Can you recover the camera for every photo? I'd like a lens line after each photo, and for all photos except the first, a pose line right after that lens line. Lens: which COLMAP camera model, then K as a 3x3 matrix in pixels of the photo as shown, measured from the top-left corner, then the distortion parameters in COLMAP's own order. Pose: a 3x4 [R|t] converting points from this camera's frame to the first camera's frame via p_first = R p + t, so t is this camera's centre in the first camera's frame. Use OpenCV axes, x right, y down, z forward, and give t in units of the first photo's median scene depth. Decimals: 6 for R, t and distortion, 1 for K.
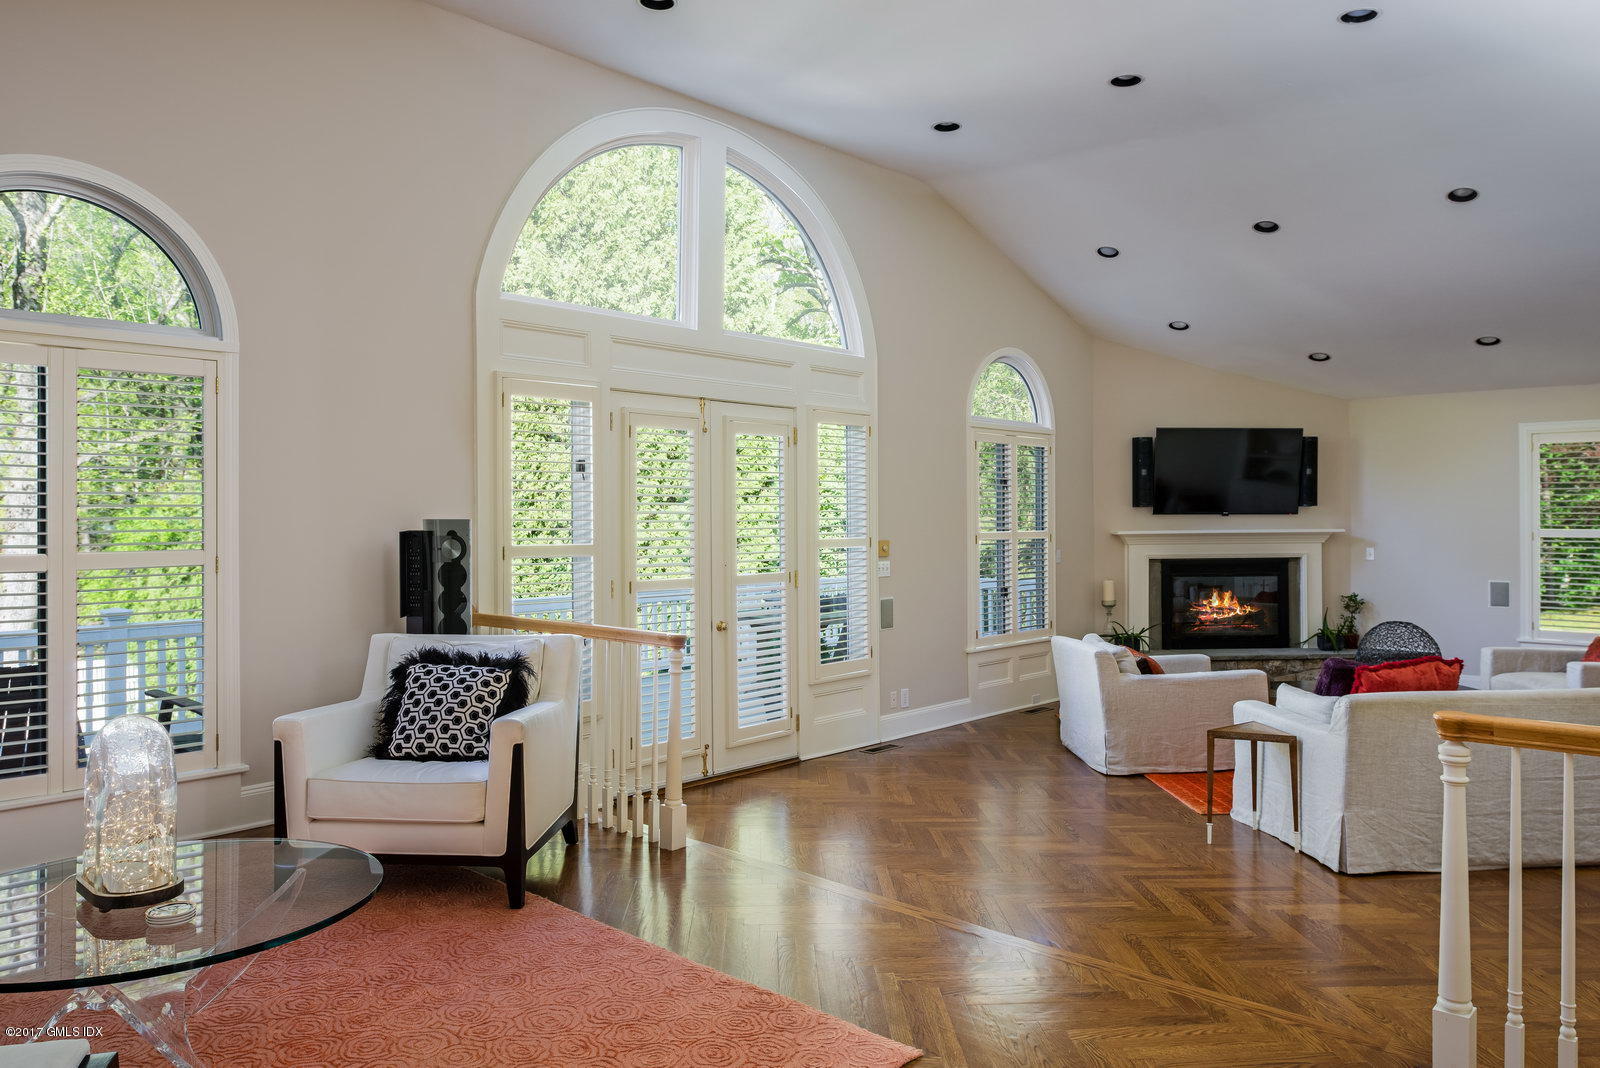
lens RADIAL K [[1091.0, 0, 798.9], [0, 1091.0, 529.1], [0, 0, 1]] dist [-0.008960, -0.006574]
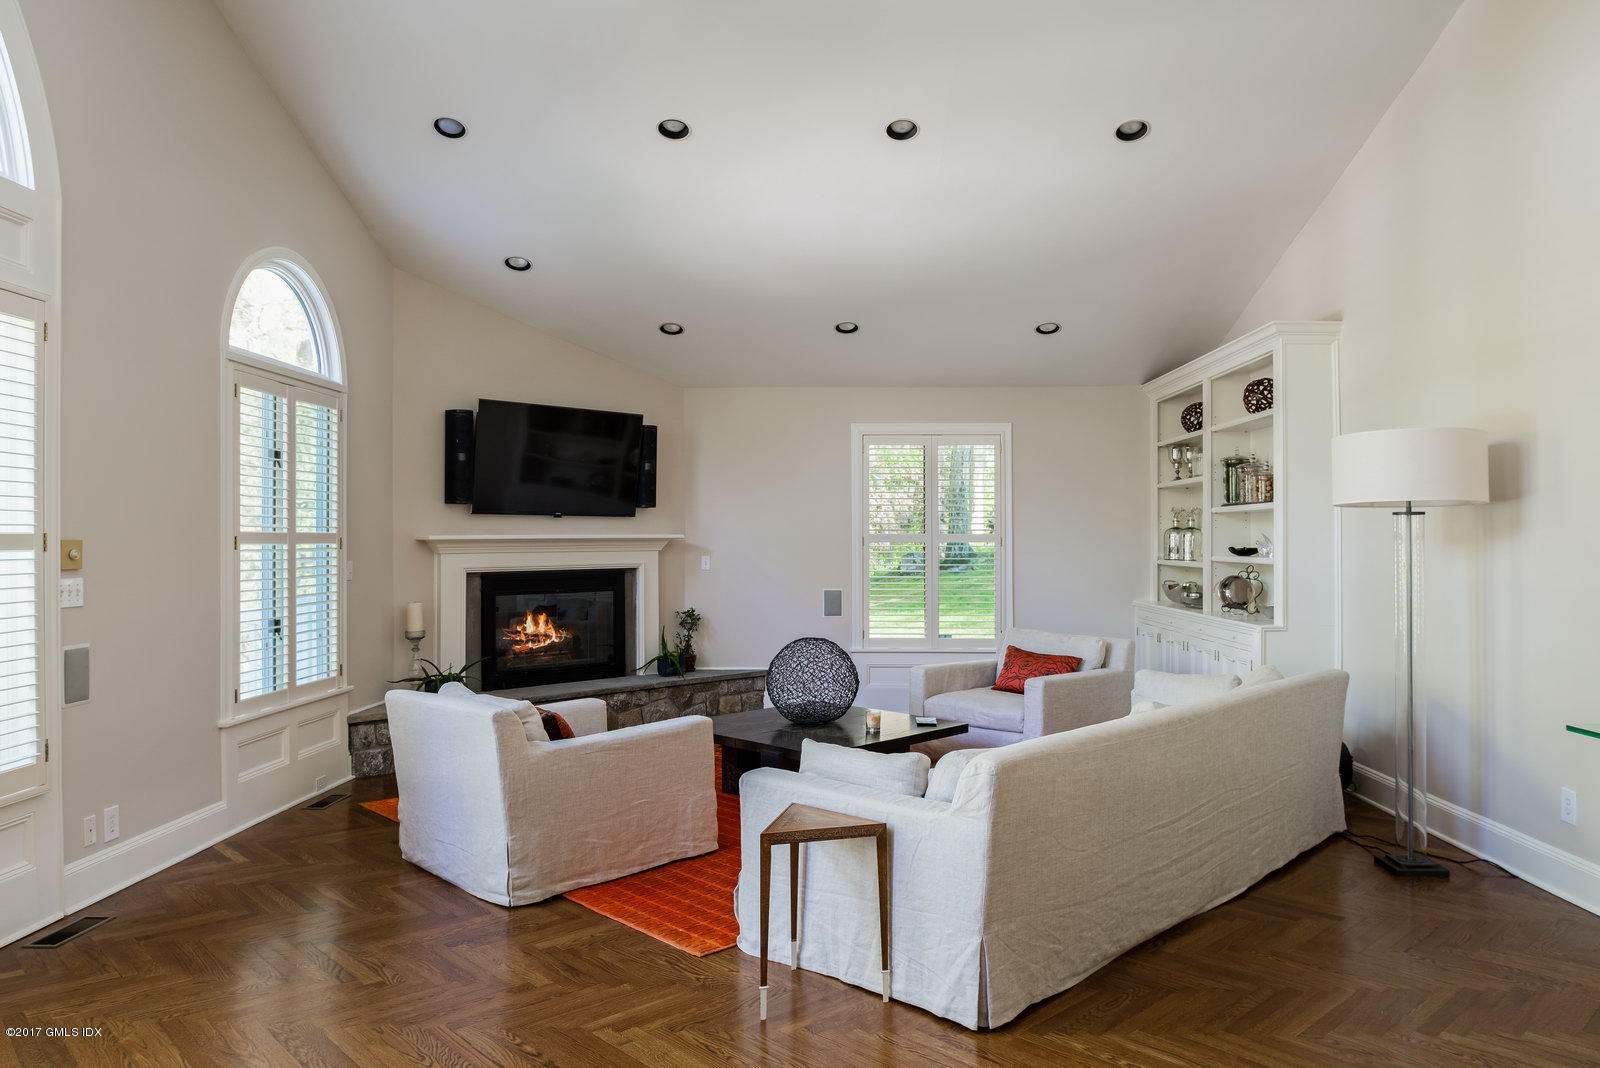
lens RADIAL K [[1091.0, 0, 797.9], [0, 1091.0, 541.1], [0, 0, 1]] dist [-0.008960, -0.006574]
pose [[0.746398, 0.003592, 0.665490, -0.009105], [0.004818, 0.999930, -0.010801, 0.014872], [-0.665482, 0.011269, 0.746329, 0.290100]]
